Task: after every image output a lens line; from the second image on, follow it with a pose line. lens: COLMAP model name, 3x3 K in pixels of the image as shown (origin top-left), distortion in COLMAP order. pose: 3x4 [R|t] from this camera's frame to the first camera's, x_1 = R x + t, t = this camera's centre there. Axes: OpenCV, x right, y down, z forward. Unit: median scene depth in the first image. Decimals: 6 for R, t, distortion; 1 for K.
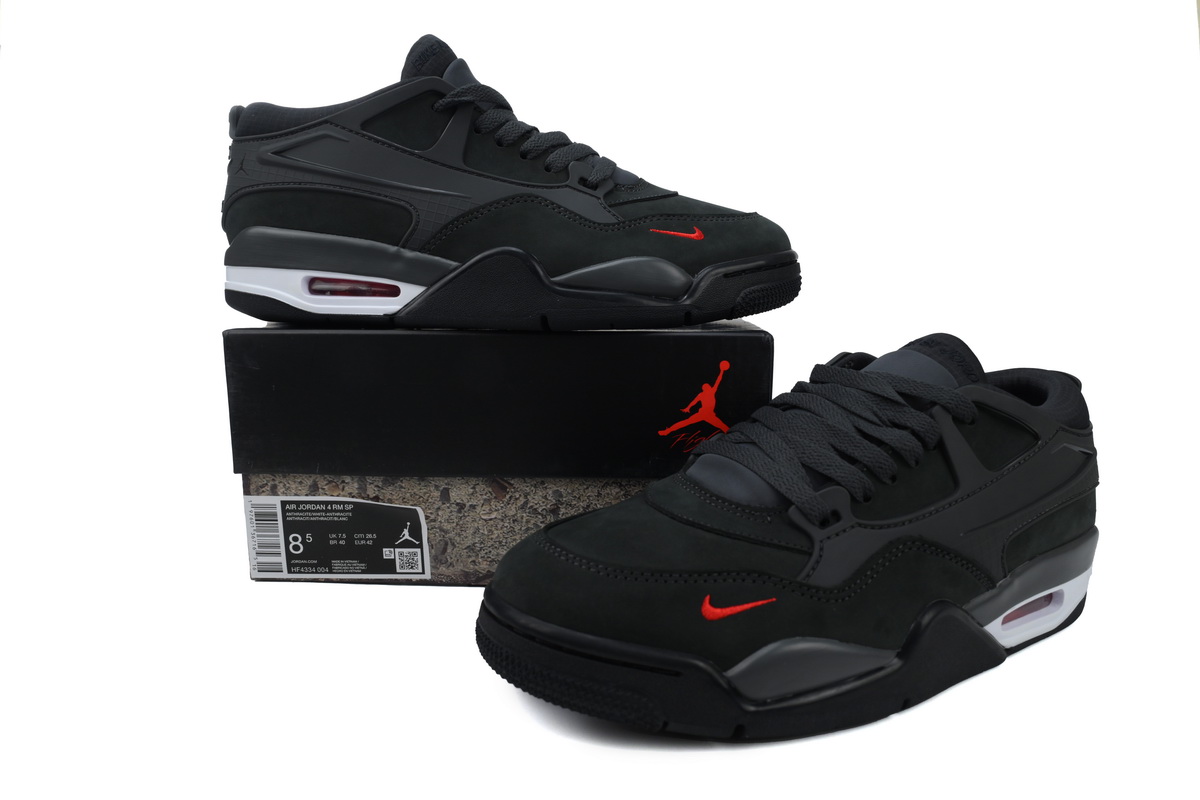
lens RADIAL K [[833.6, 0, 600.0], [0, 833.6, 400.0], [0, 0, 1]] dist [0.003955, -0.001070]
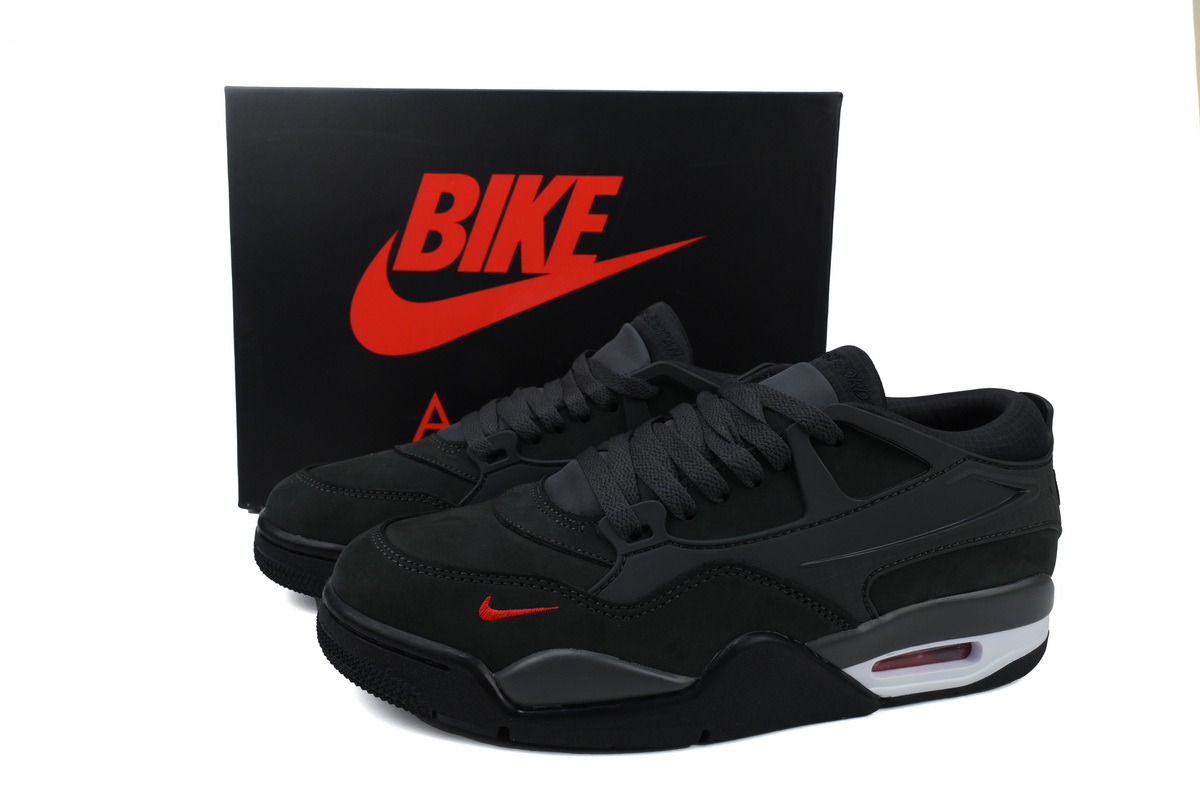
lens RADIAL K [[833.6, 0, 600.0], [0, 833.6, 400.0], [0, 0, 1]] dist [0.003955, -0.001070]
pose [[0.957769, 0.045437, -0.283925, 0.488210], [-0.047029, 0.998893, 0.001211, -0.011183], [0.283665, 0.012193, 0.958846, 0.053159]]
